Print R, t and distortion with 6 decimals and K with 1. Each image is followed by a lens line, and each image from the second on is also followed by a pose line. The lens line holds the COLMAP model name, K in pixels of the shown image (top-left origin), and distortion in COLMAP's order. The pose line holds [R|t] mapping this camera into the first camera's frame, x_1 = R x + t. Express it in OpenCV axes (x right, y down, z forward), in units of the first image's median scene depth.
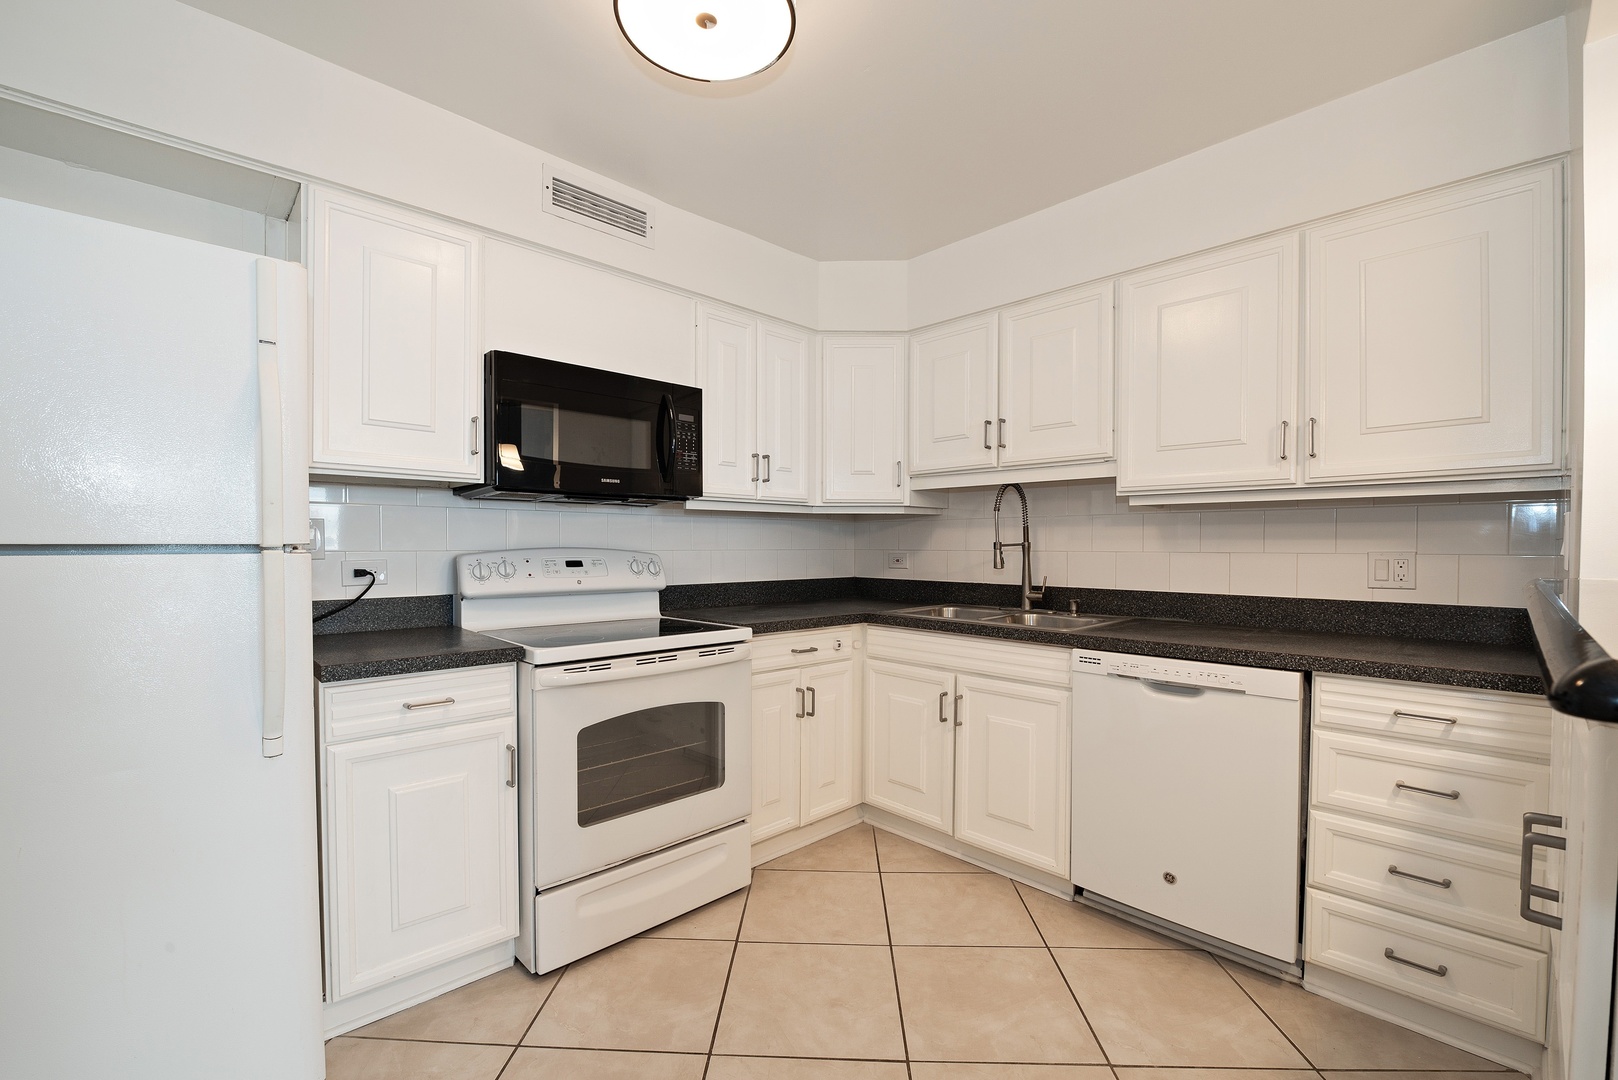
lens RADIAL K [[713.8, 0, 809.2], [0, 713.8, 551.9], [0, 0, 1]] dist [-0.001307, -0.000266]
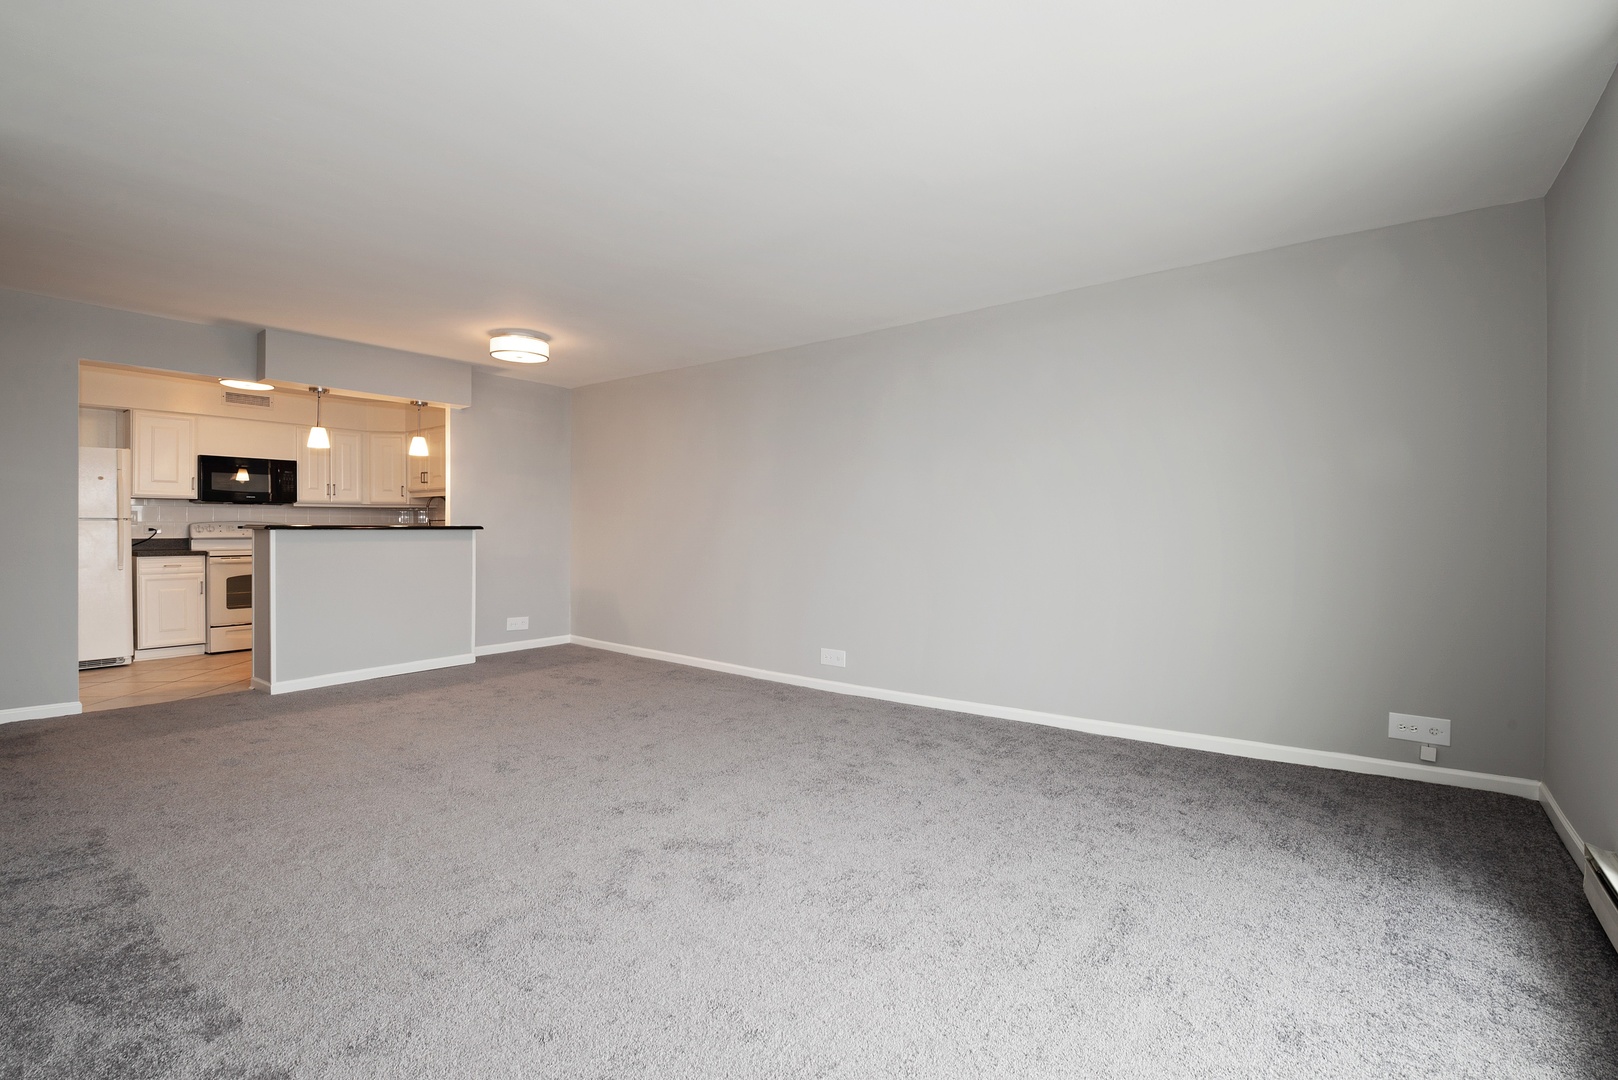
lens RADIAL K [[736.8, 0, 808.2], [0, 736.8, 526.5], [0, 0, 1]] dist [0.003010, 0.001122]
pose [[0.989233, -0.008144, 0.146123, 1.591773], [0.010869, 0.999781, -0.017858, 0.100193], [-0.145945, 0.019254, 0.989105, -2.385072]]
